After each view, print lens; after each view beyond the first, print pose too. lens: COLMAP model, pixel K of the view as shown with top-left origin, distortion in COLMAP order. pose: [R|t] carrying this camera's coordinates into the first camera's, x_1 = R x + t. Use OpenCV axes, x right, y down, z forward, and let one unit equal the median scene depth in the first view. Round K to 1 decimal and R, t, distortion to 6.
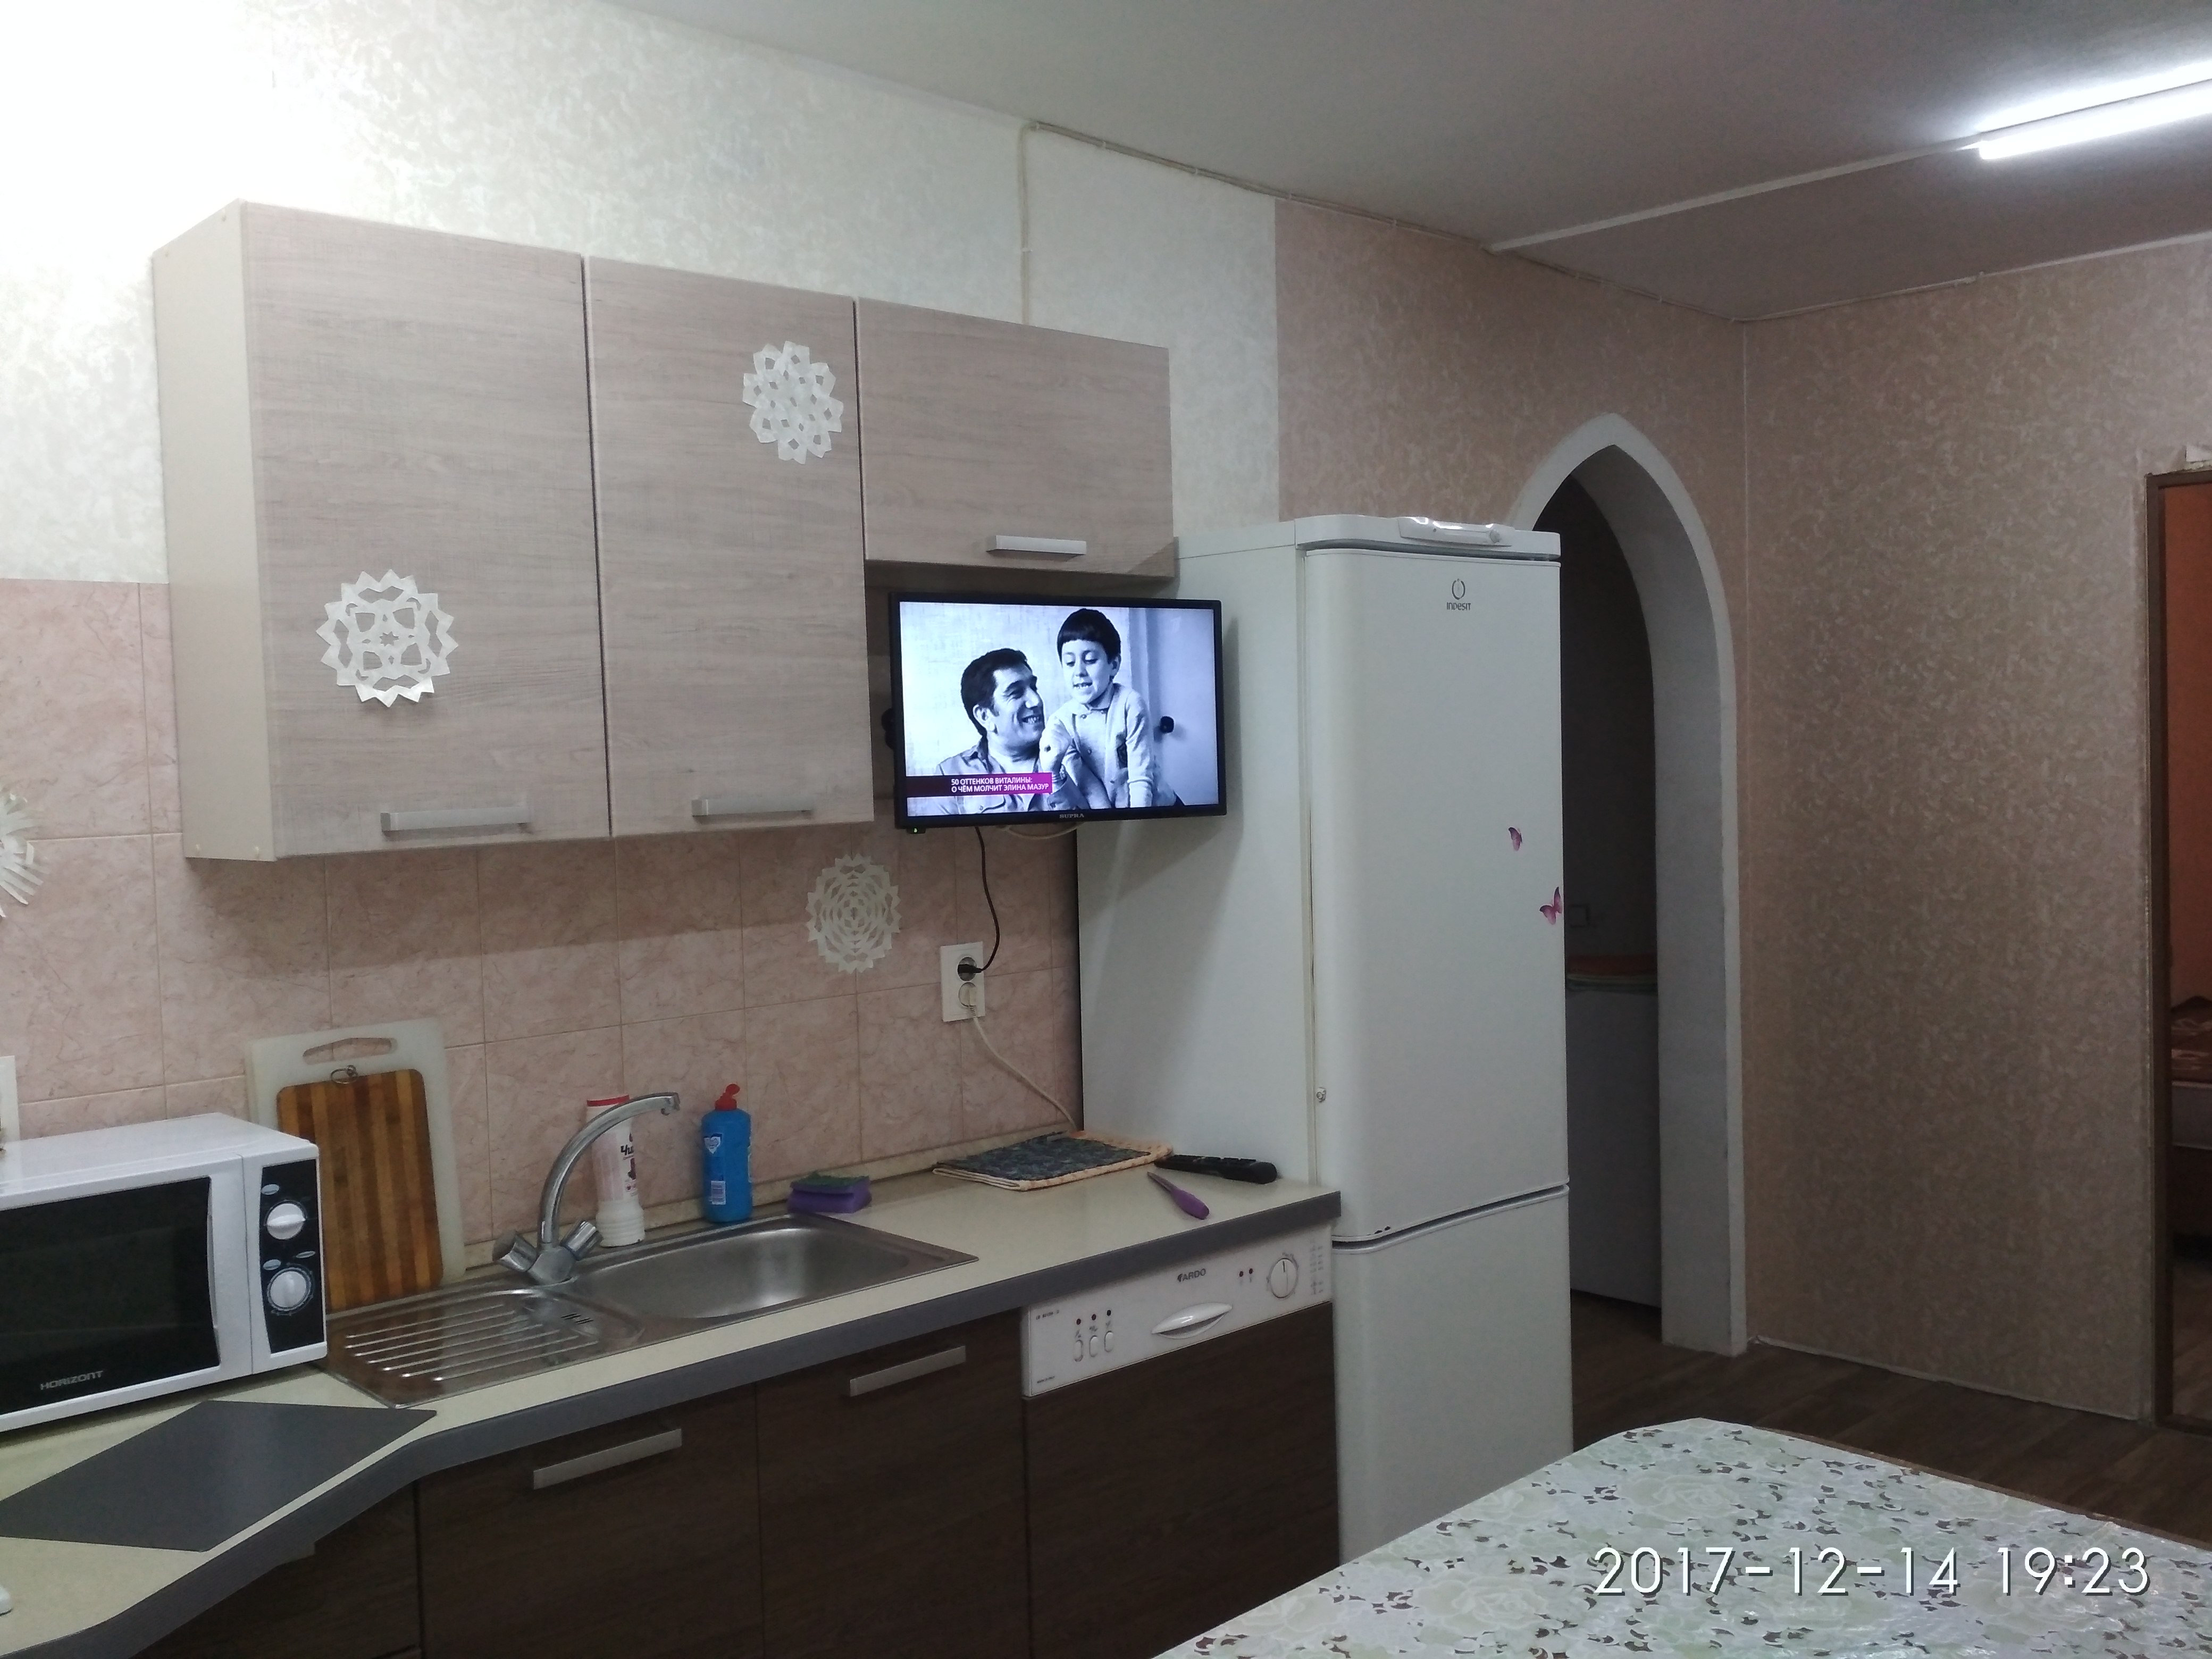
lens RADIAL K [[1953.3, 0, 1106.0], [0, 1953.3, 829.5], [0, 0, 1]] dist [0.113806, -0.215680]
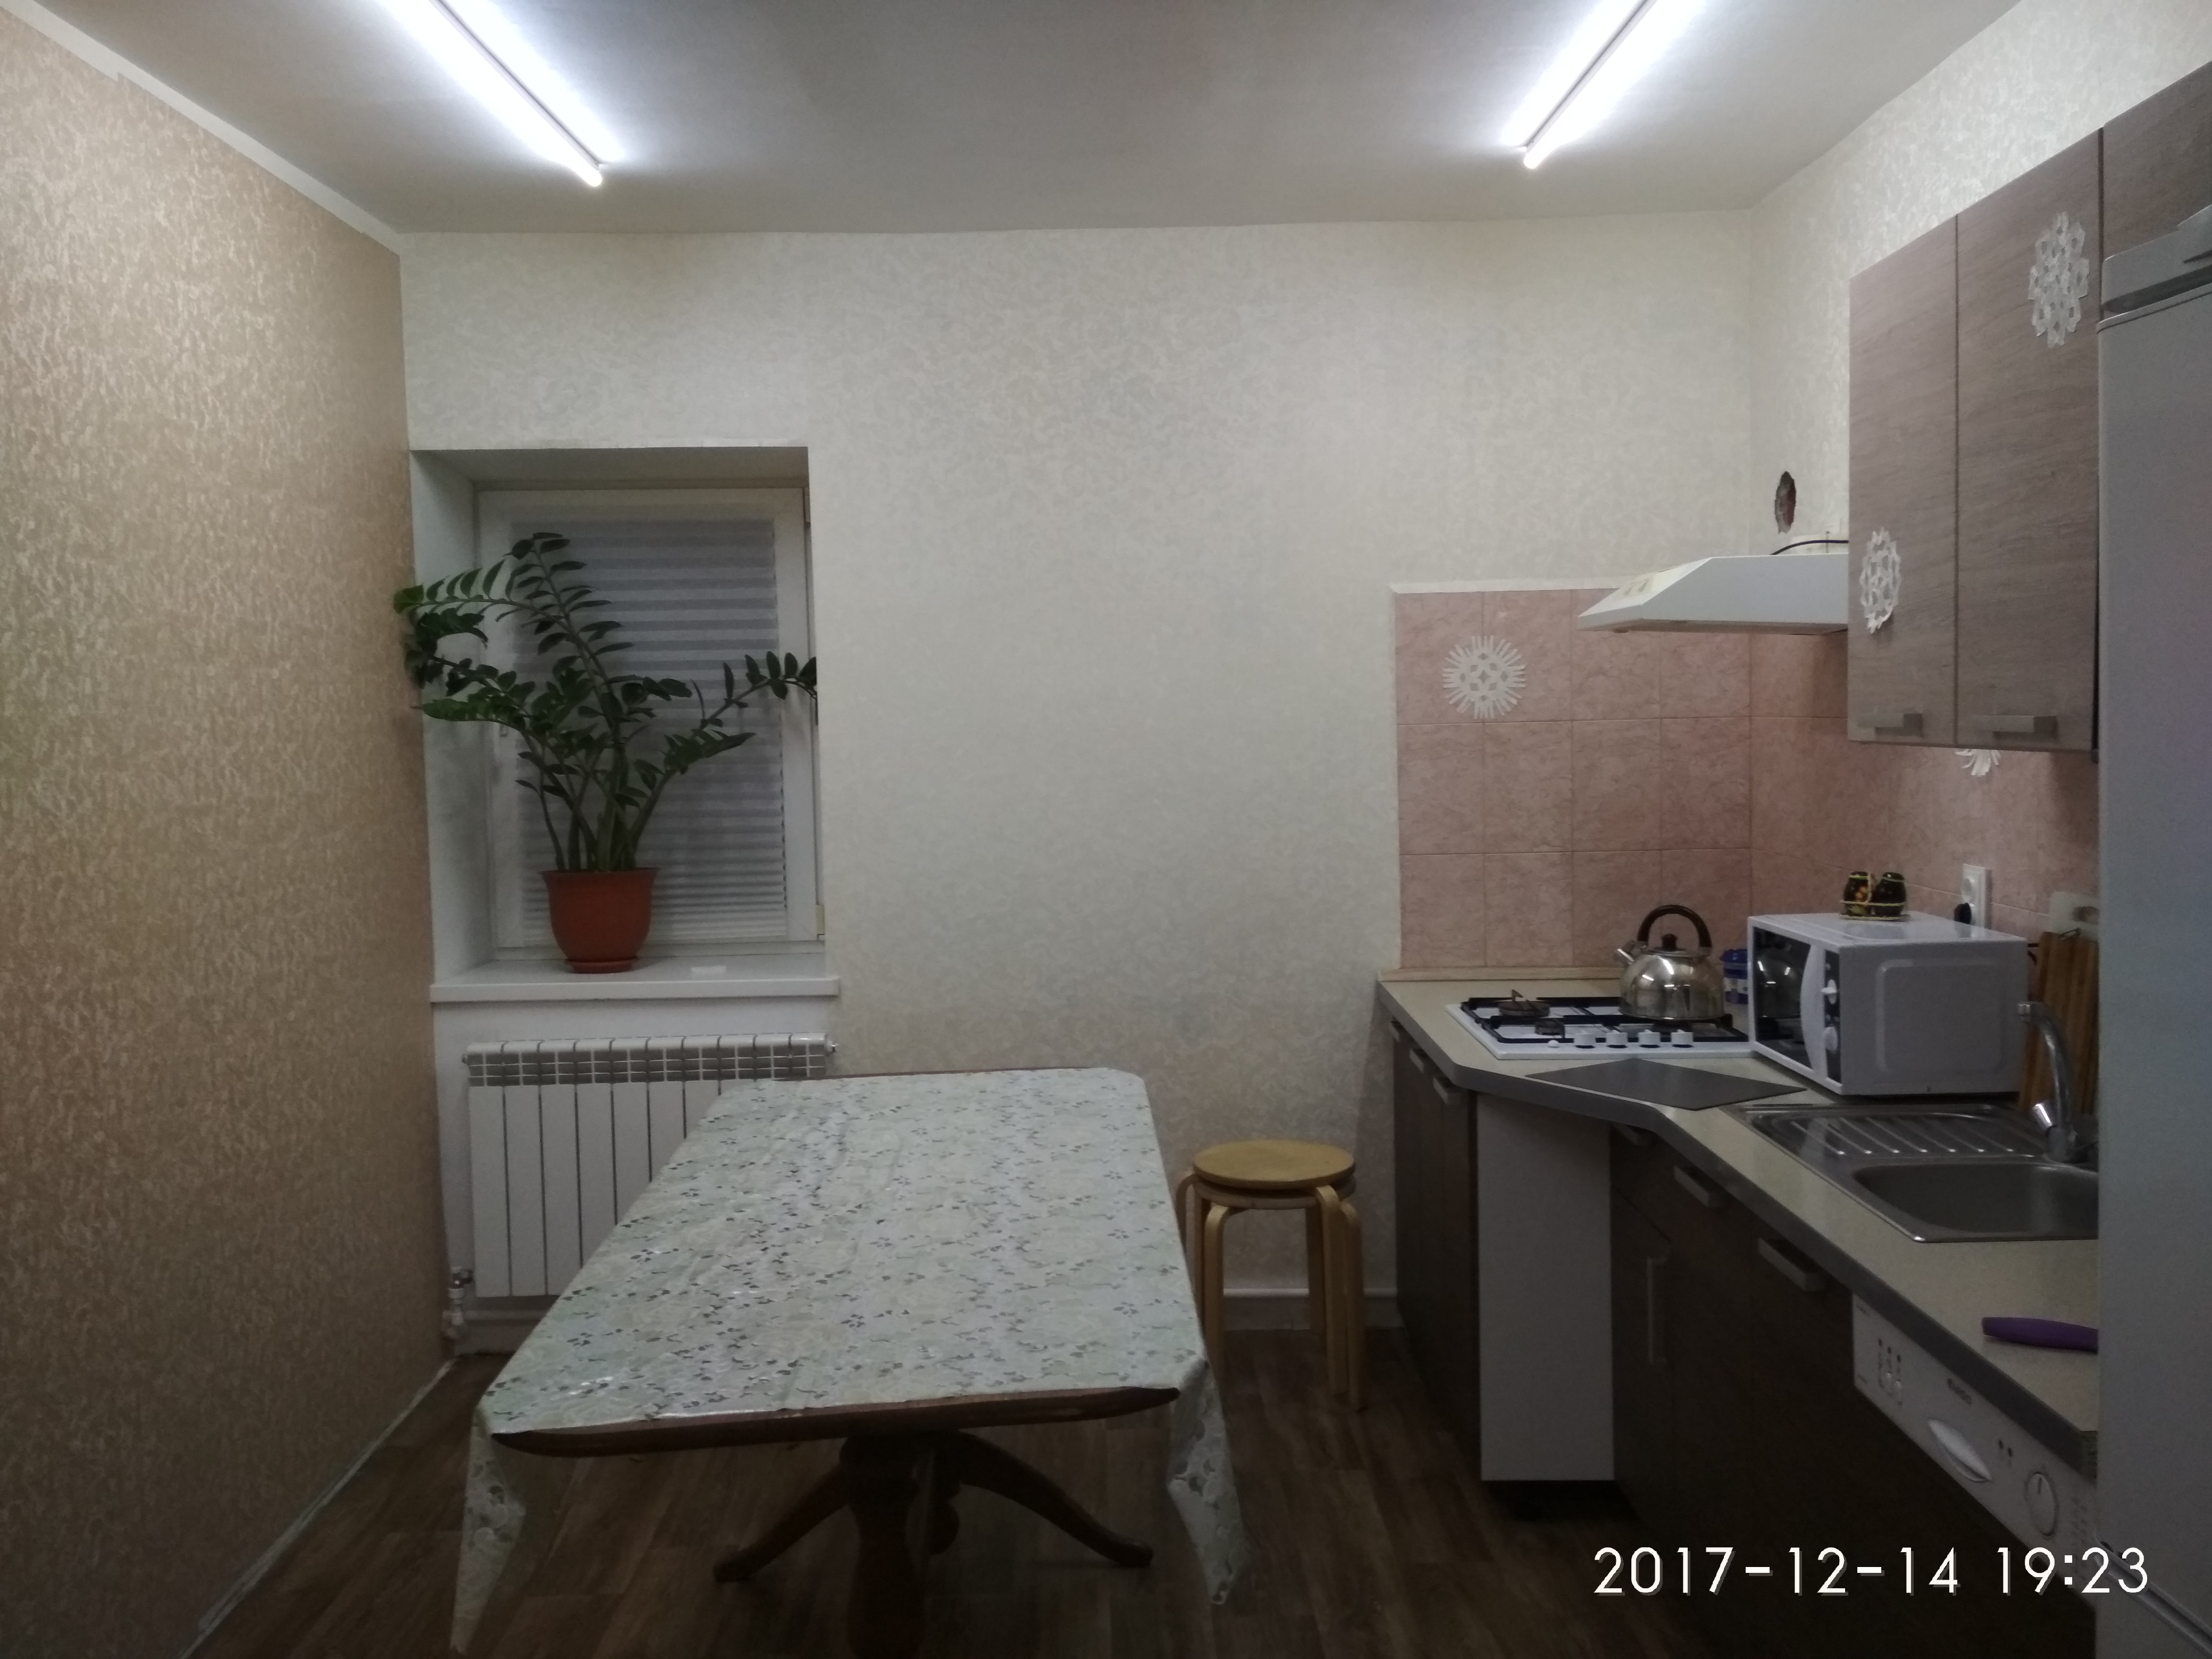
lens RADIAL K [[1953.3, 0, 1106.0], [0, 1953.3, 829.5], [0, 0, 1]] dist [0.113806, -0.215680]
pose [[-0.674958, 0.091363, -0.732178, 0.870510], [0.014677, 0.993770, 0.110476, -0.077642], [0.737710, 0.063821, -0.672094, 1.379712]]
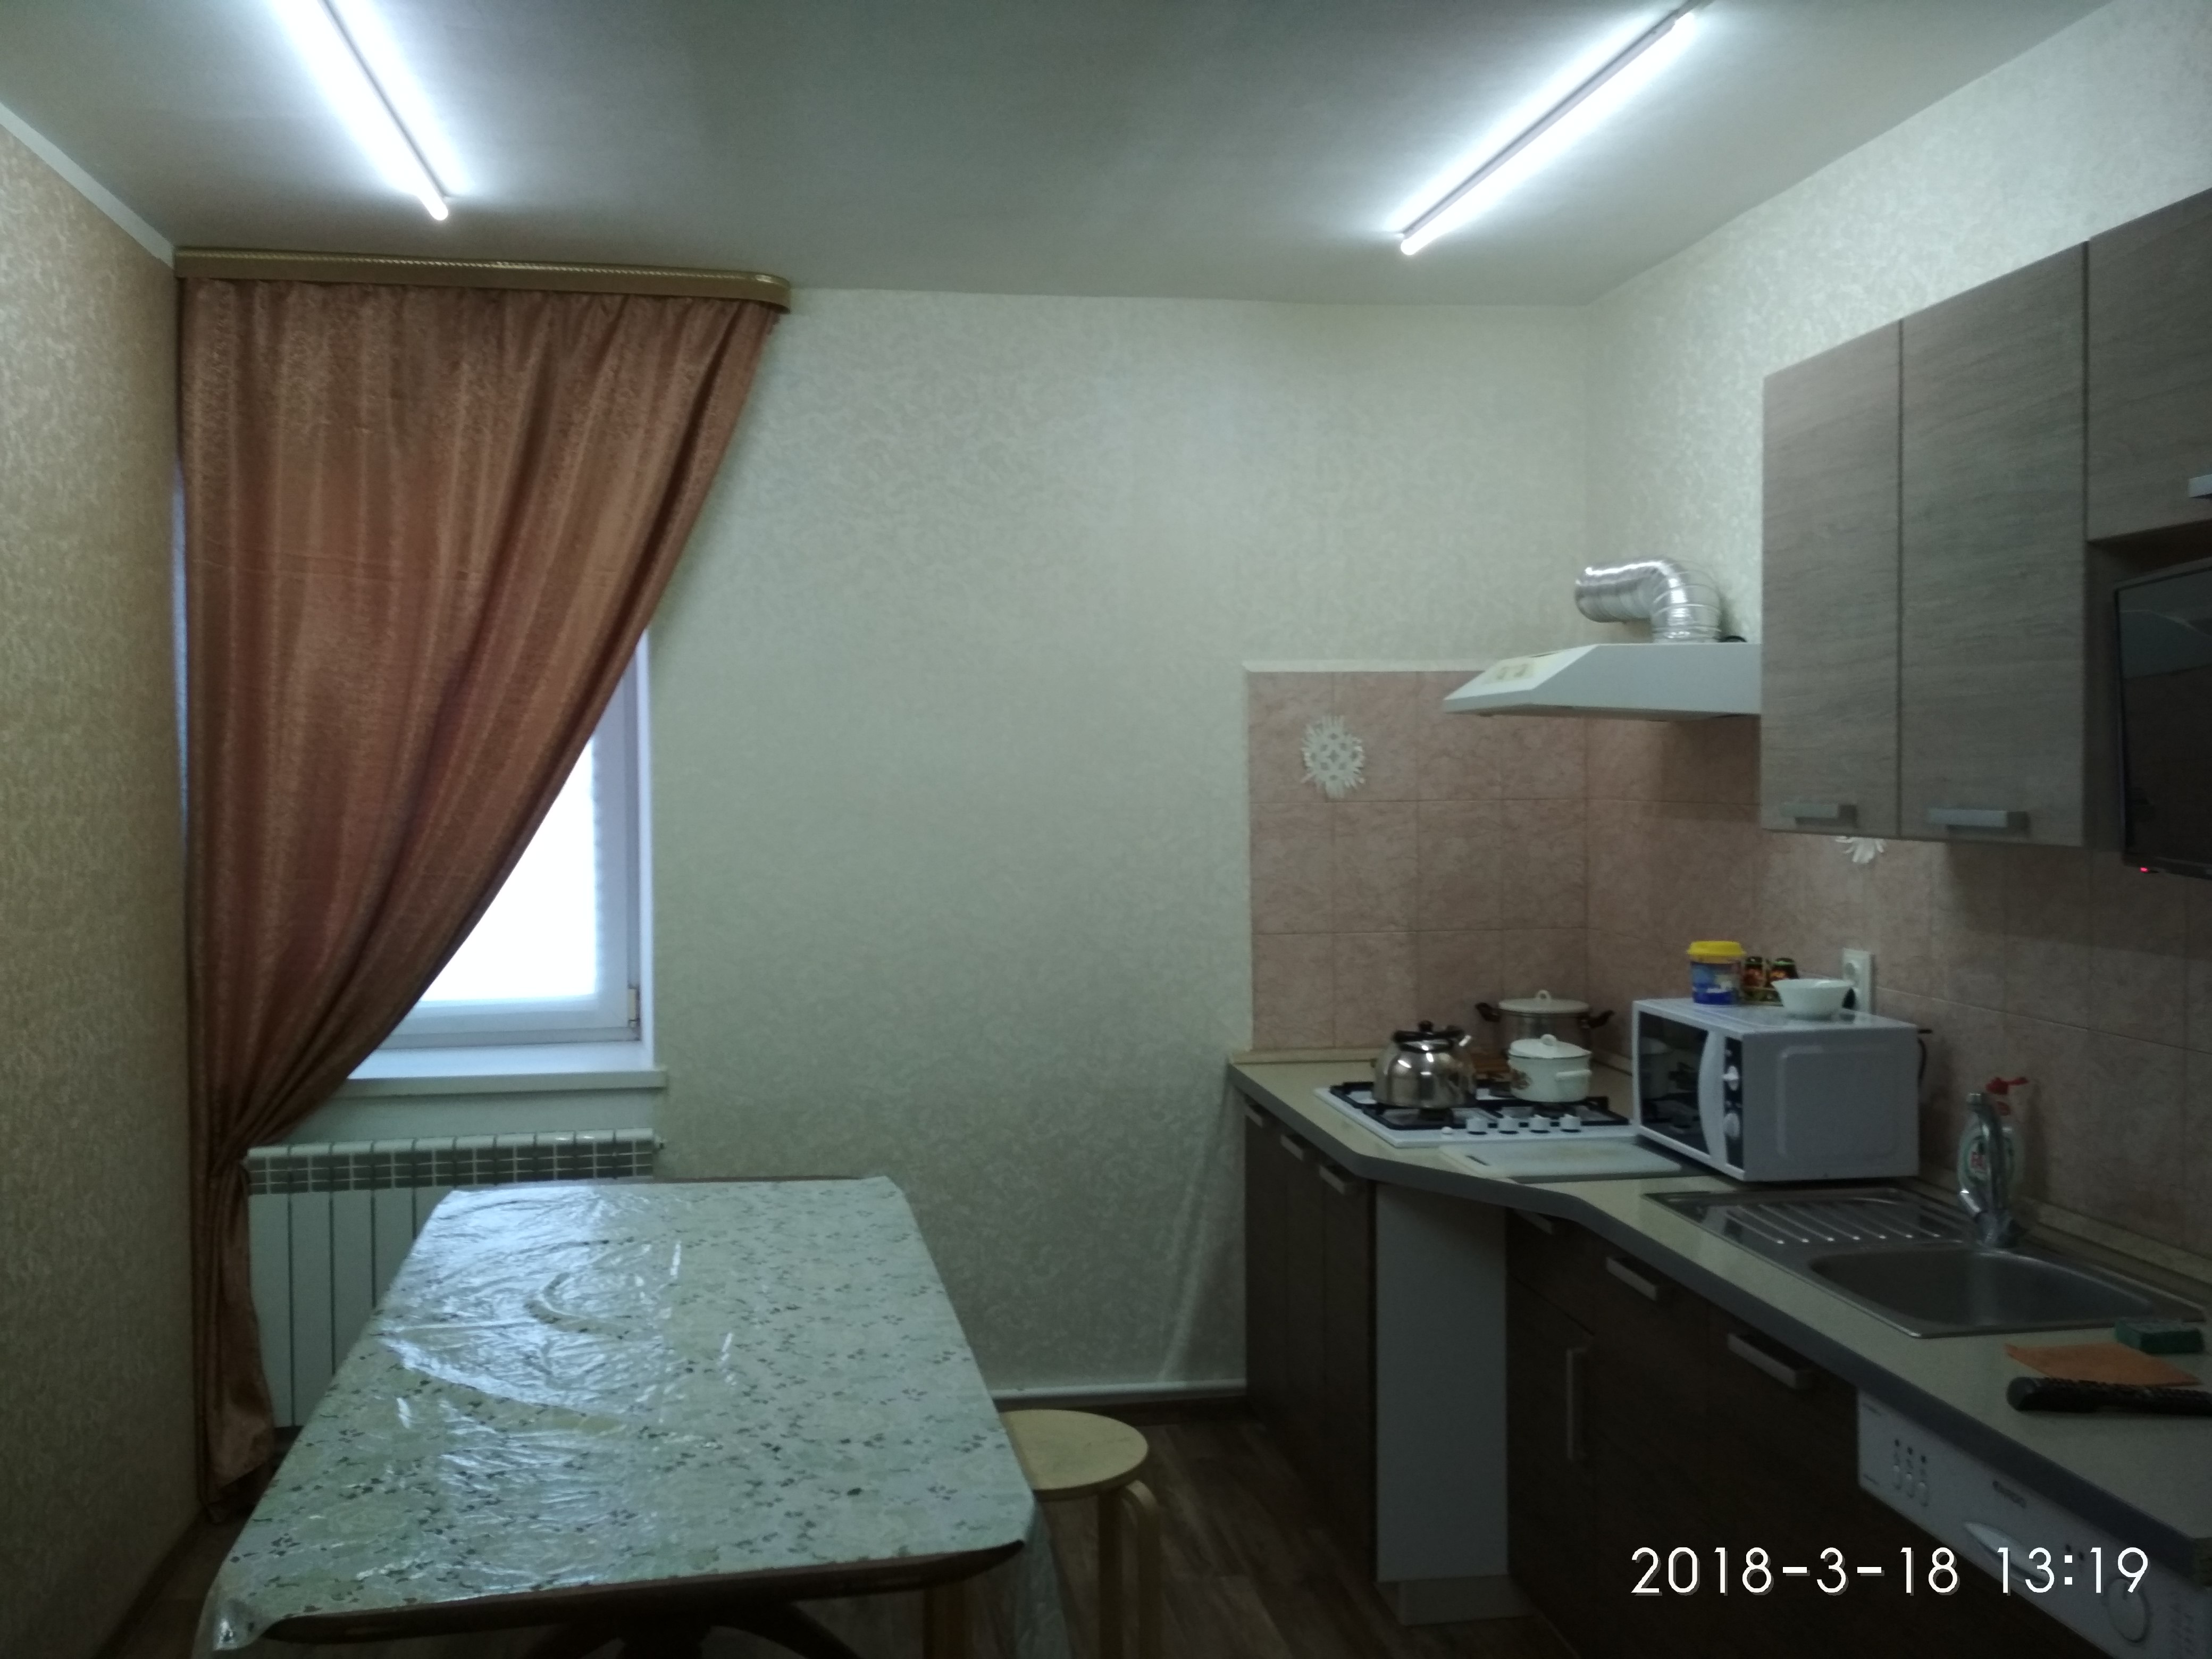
lens RADIAL K [[1953.3, 0, 1106.0], [0, 1953.3, 829.5], [0, 0, 1]] dist [0.113806, -0.215680]
pose [[-0.553920, 0.062725, -0.830204, 0.915336], [-0.003853, 0.996954, 0.077895, -0.085127], [0.832561, 0.046346, -0.551991, 1.229799]]
